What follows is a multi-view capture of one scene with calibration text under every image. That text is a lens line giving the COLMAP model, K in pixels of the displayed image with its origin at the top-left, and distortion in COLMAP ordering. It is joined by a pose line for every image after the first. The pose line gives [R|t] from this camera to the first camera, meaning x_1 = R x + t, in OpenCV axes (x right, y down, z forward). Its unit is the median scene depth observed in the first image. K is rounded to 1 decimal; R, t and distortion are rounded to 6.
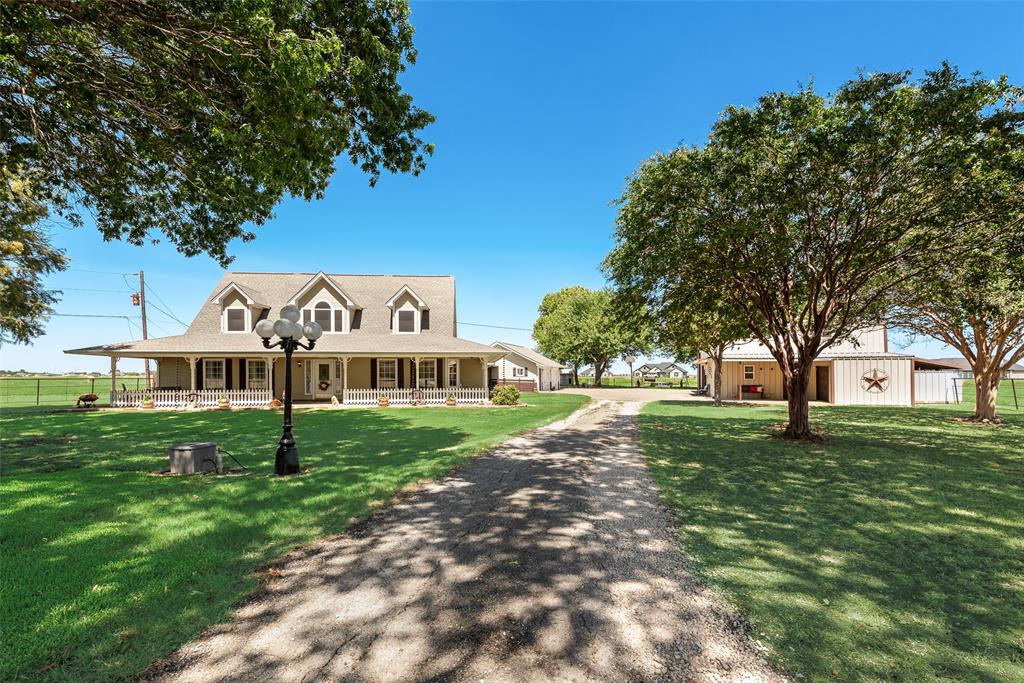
lens RADIAL K [[440.7, 0, 512.2], [0, 440.7, 356.8], [0, 0, 1]] dist [0.000113, -0.000068]
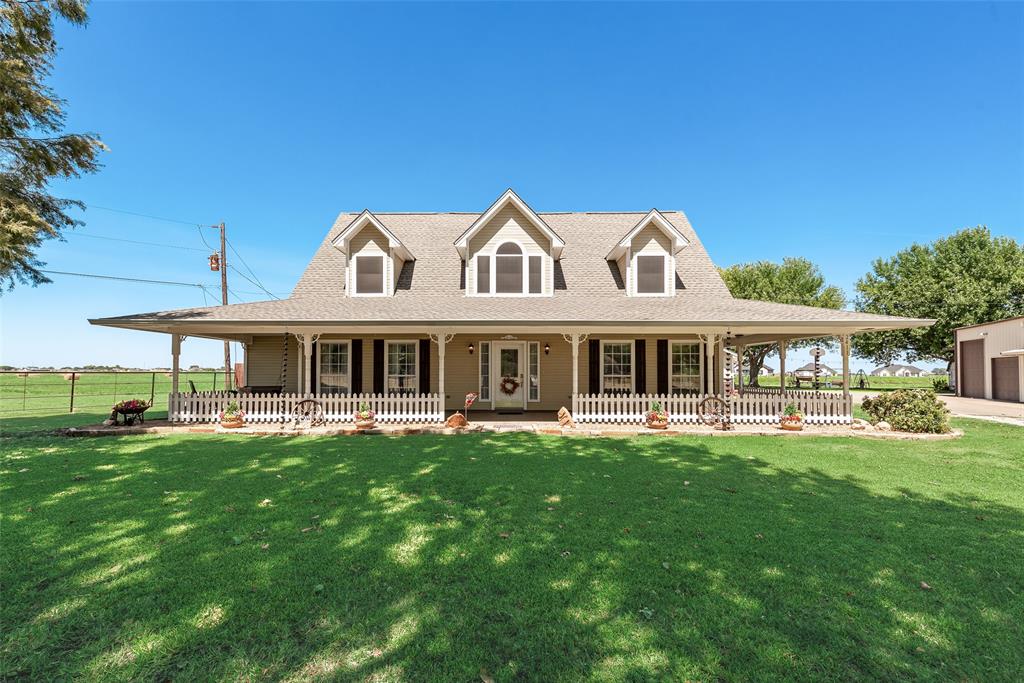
lens RADIAL K [[442.5, 0, 512.0], [0, 442.5, 341.5], [0, 0, 1]] dist [0.014589, 0.000126]
pose [[0.993360, -0.002113, -0.115031, -0.377583], [-0.001080, 0.999616, -0.027687, 0.023850], [0.115045, 0.027627, 0.992976, 0.442026]]
